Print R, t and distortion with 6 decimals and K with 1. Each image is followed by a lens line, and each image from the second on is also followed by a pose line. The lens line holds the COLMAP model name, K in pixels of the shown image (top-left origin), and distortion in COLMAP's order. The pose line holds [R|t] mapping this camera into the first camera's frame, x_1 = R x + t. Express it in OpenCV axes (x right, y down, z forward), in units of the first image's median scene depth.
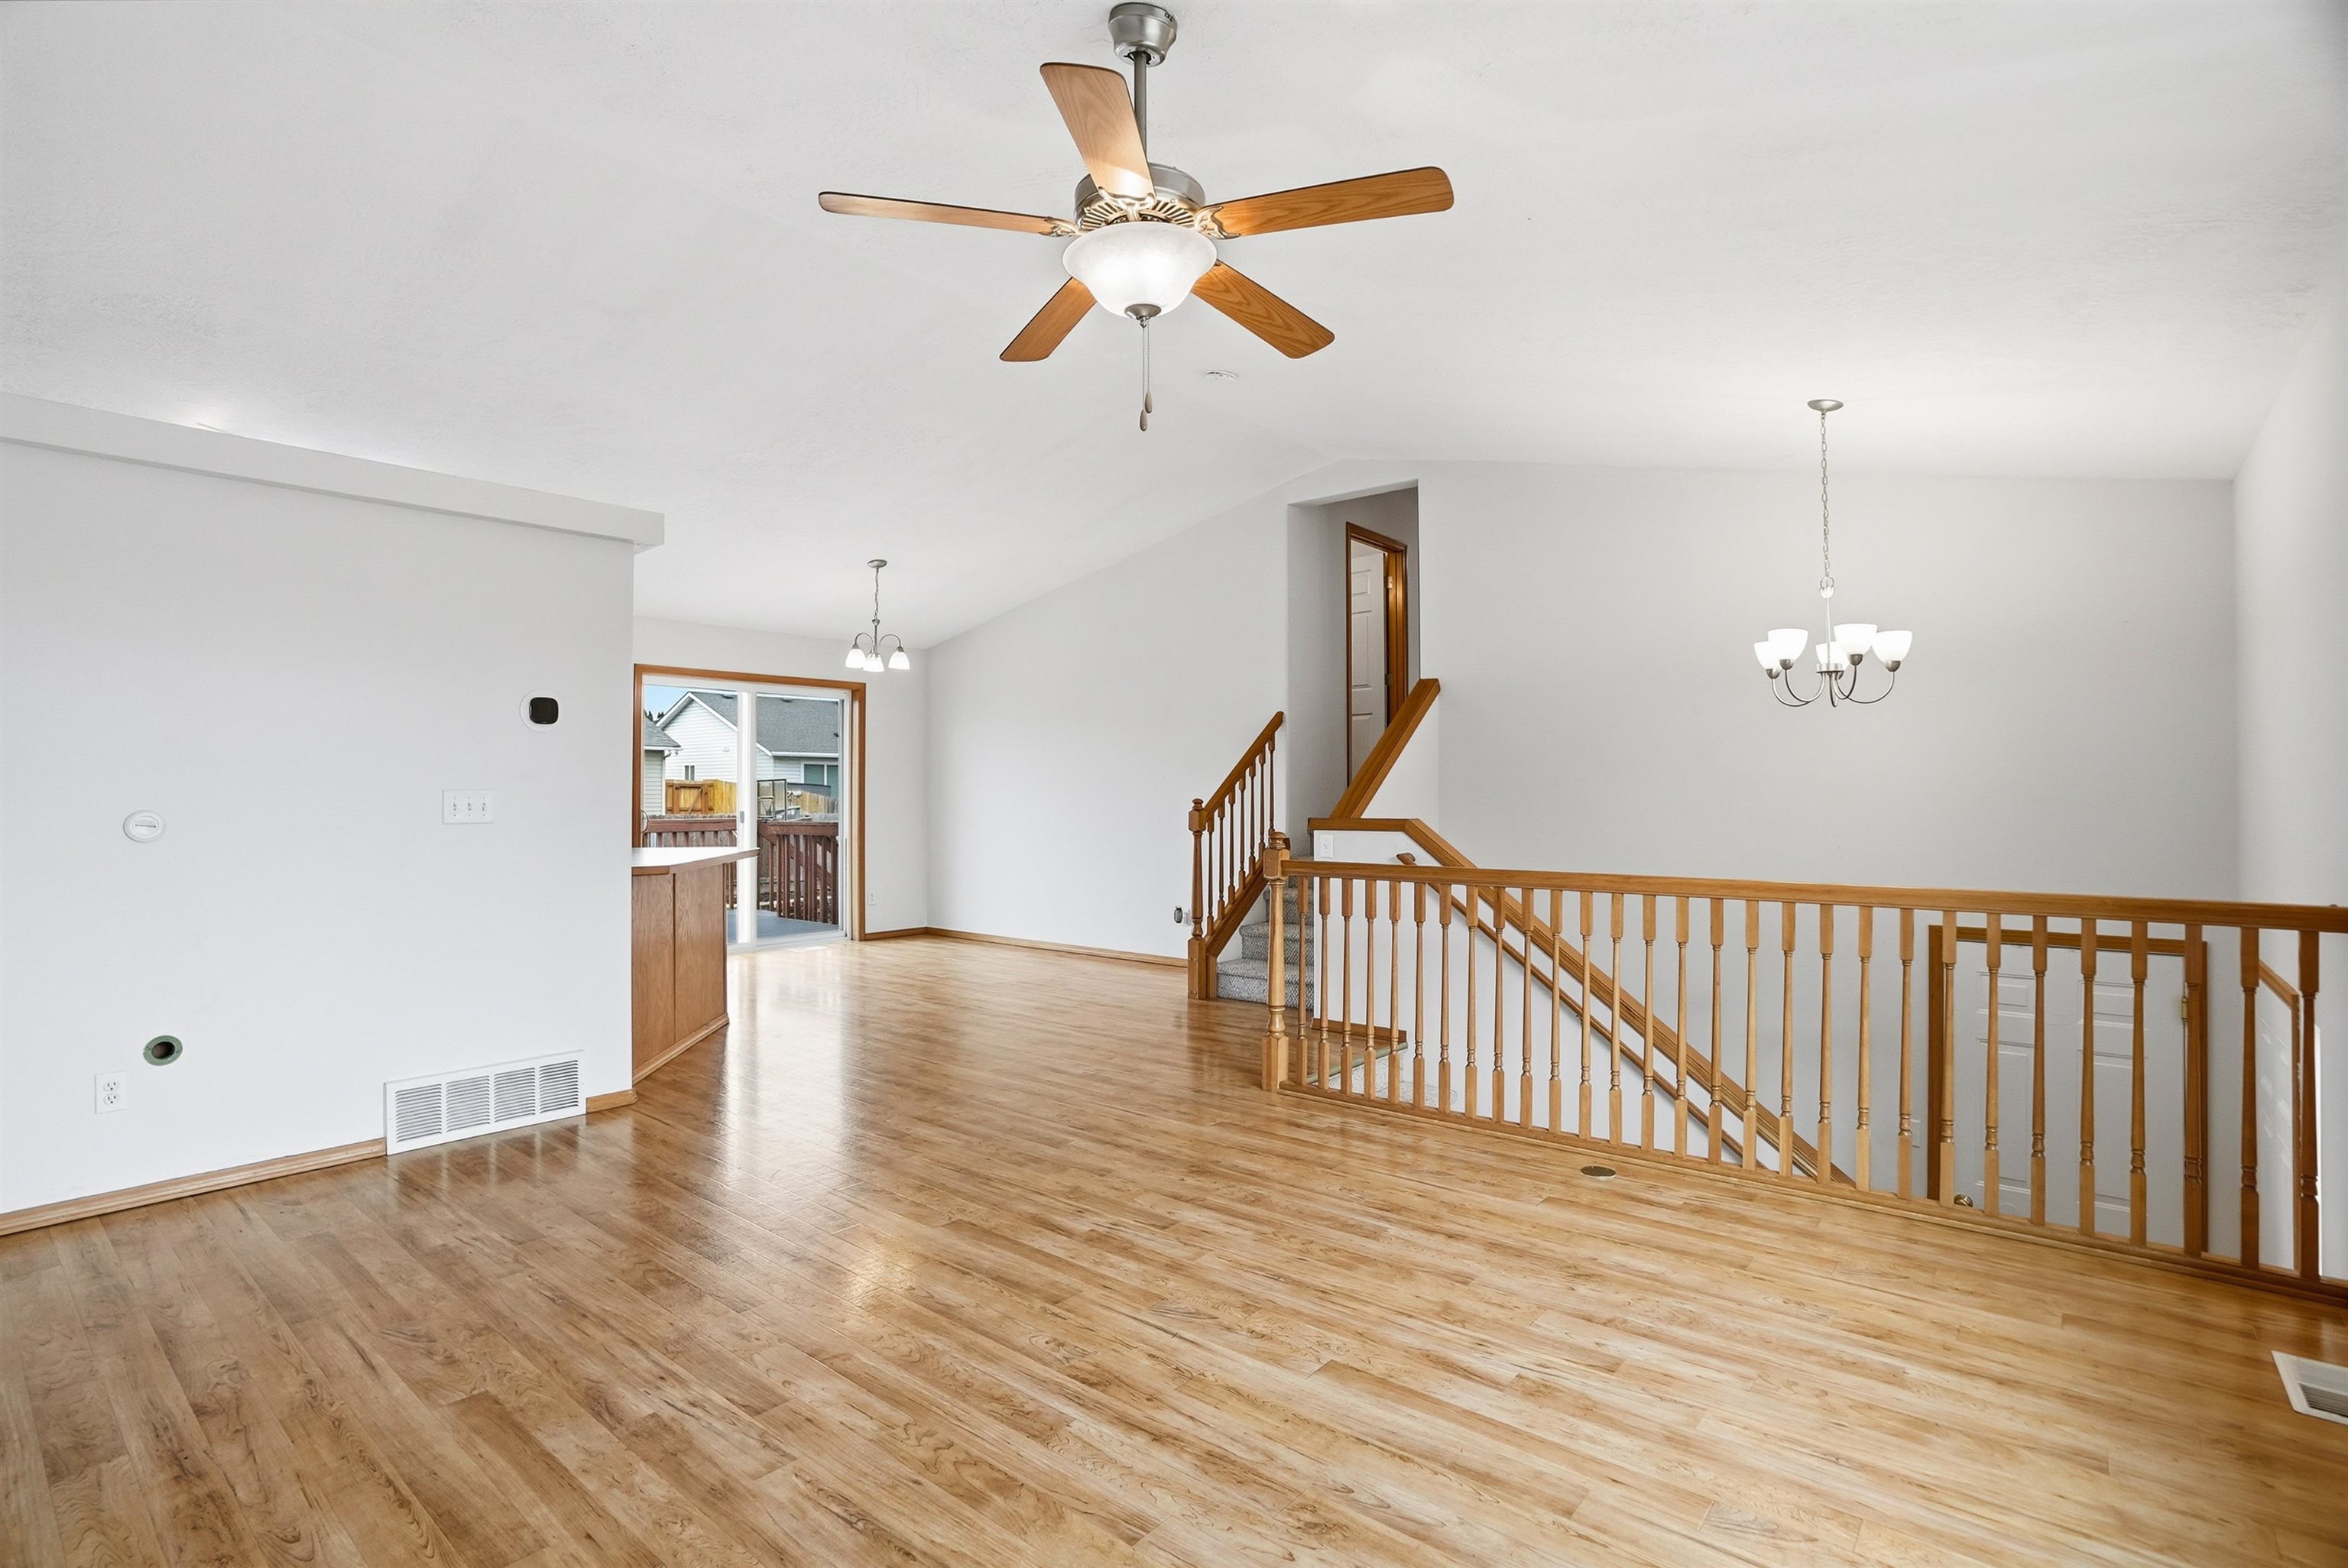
lens RADIAL K [[1130.3, 0, 1152.6], [0, 1130.3, 786.9], [0, 0, 1]] dist [-0.058834, 0.023674]
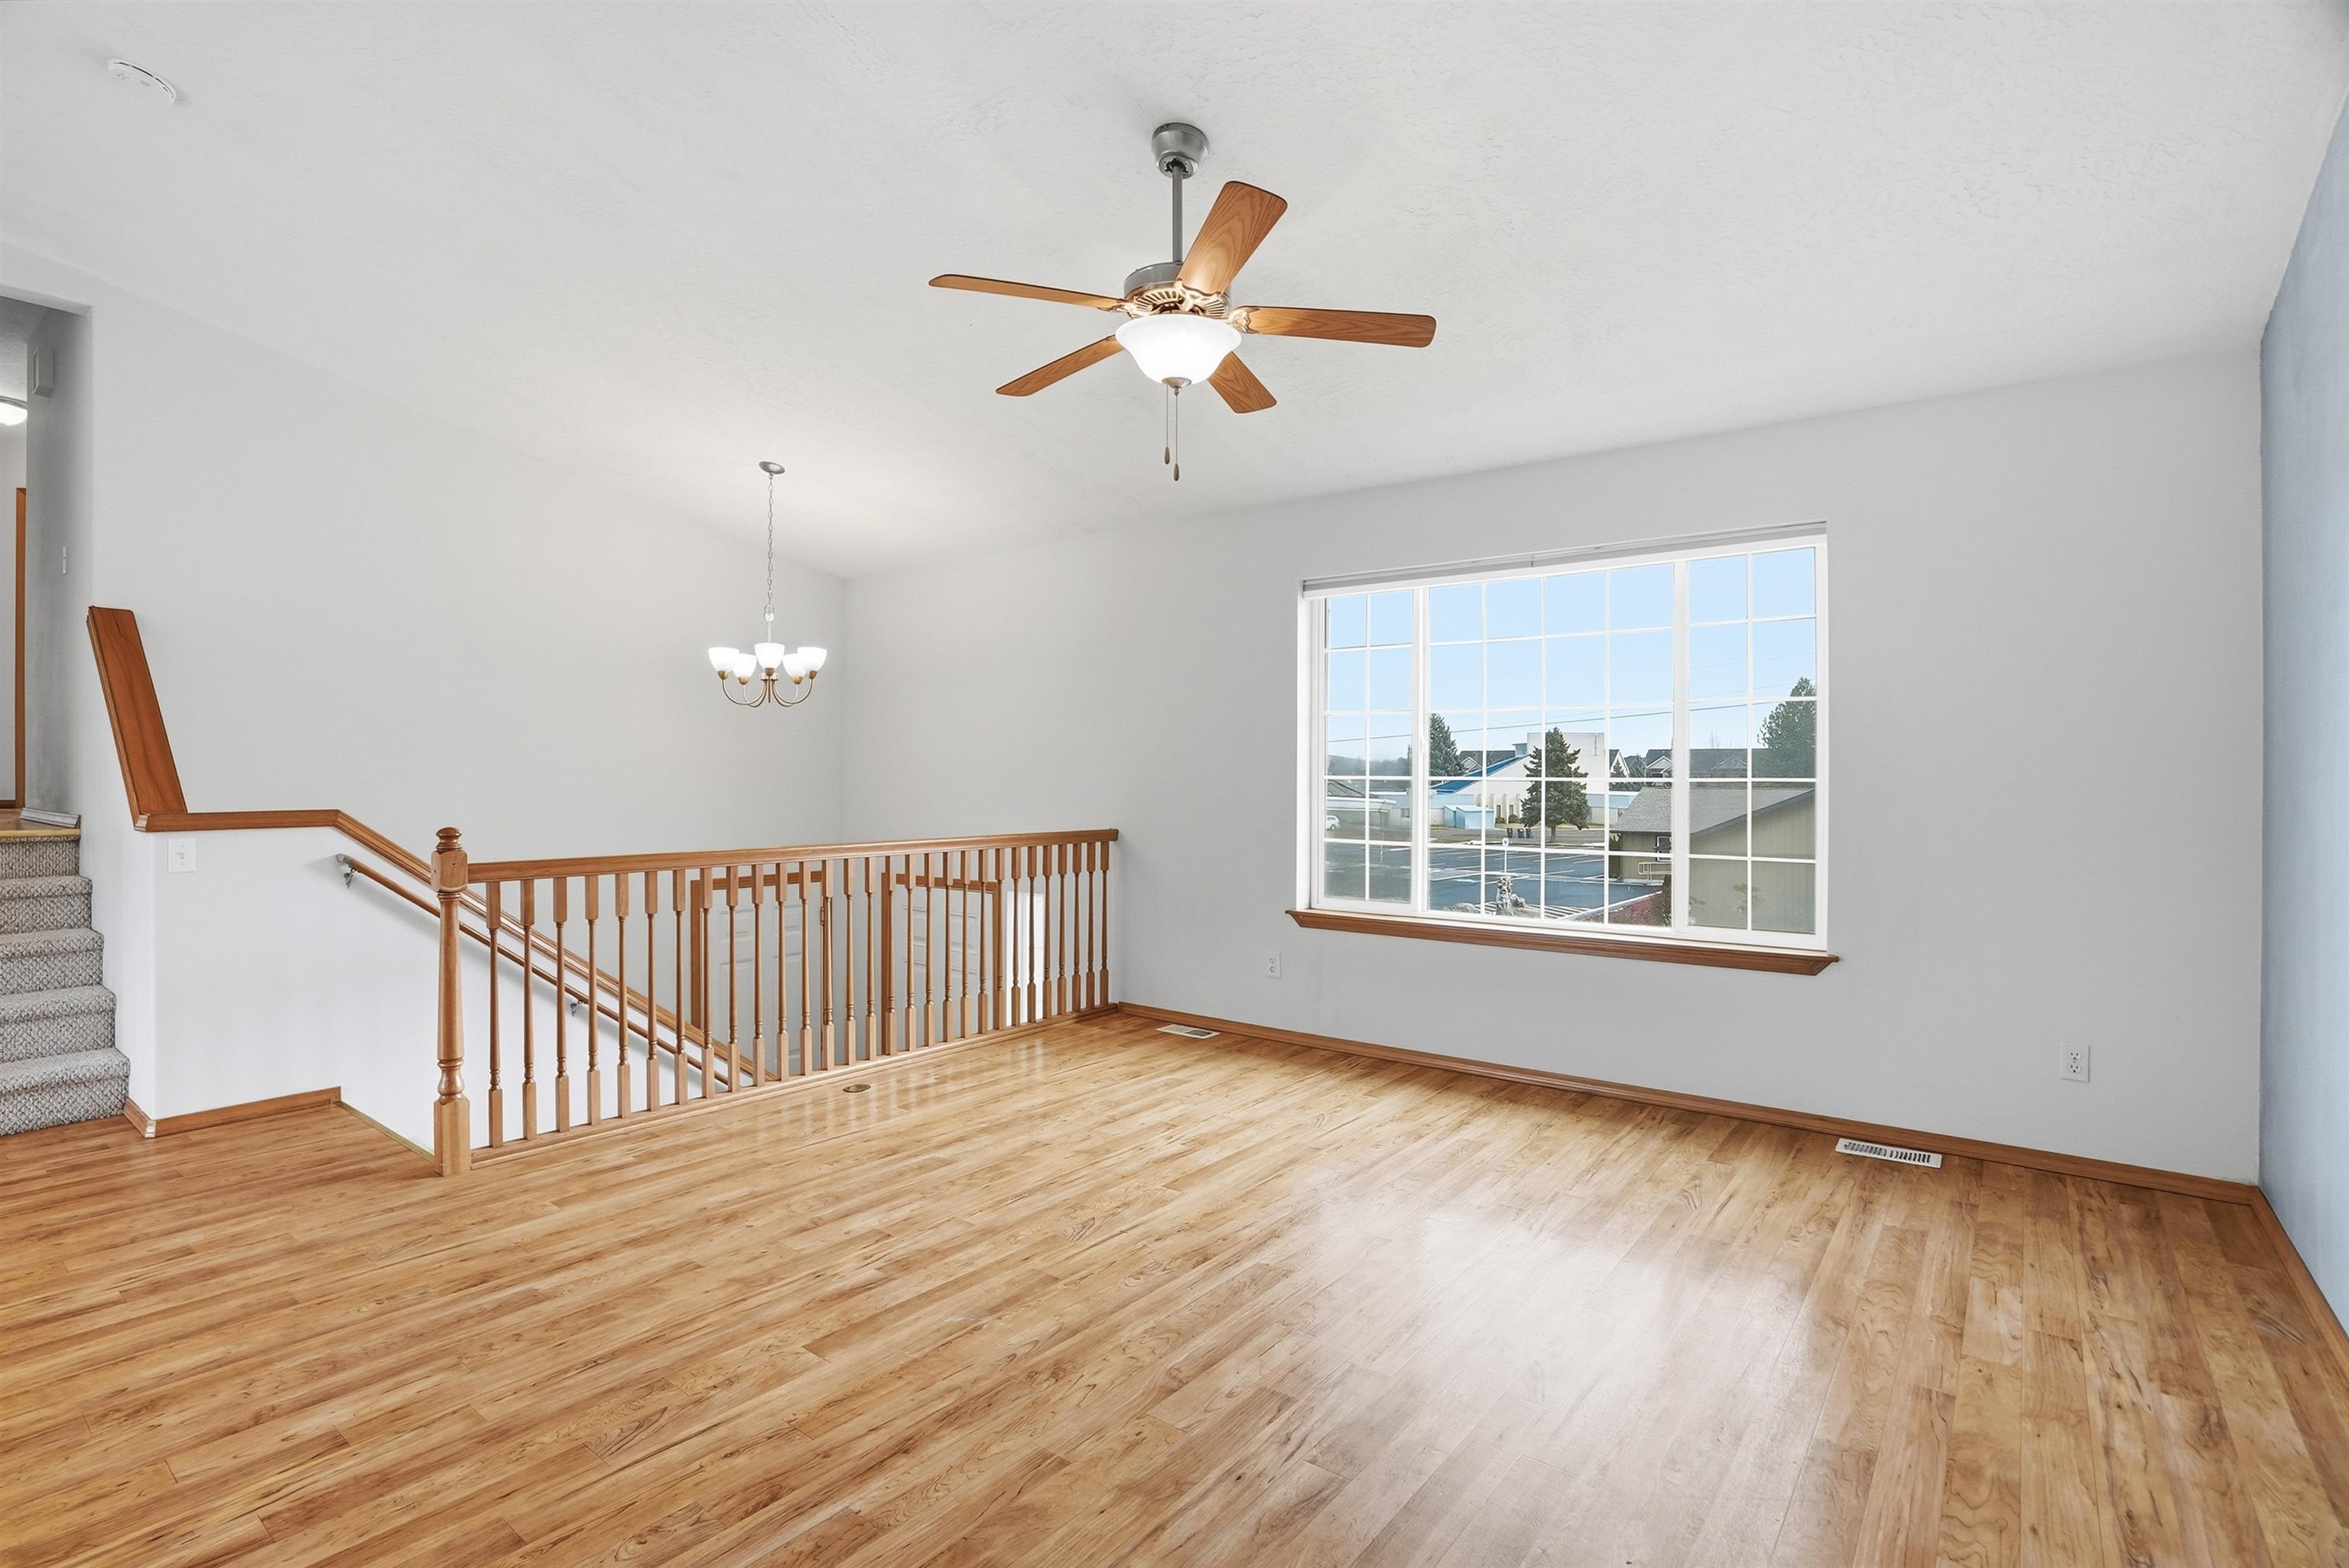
lens RADIAL K [[1130.8, 0, 1178.0], [0, 1130.8, 798.1], [0, 0, 1]] dist [-0.058834, 0.023674]
pose [[-0.046673, -0.022056, 0.998667, -0.689045], [-0.007311, 0.999737, 0.021737, -0.000292], [-0.998883, -0.006287, -0.046822, 0.587750]]
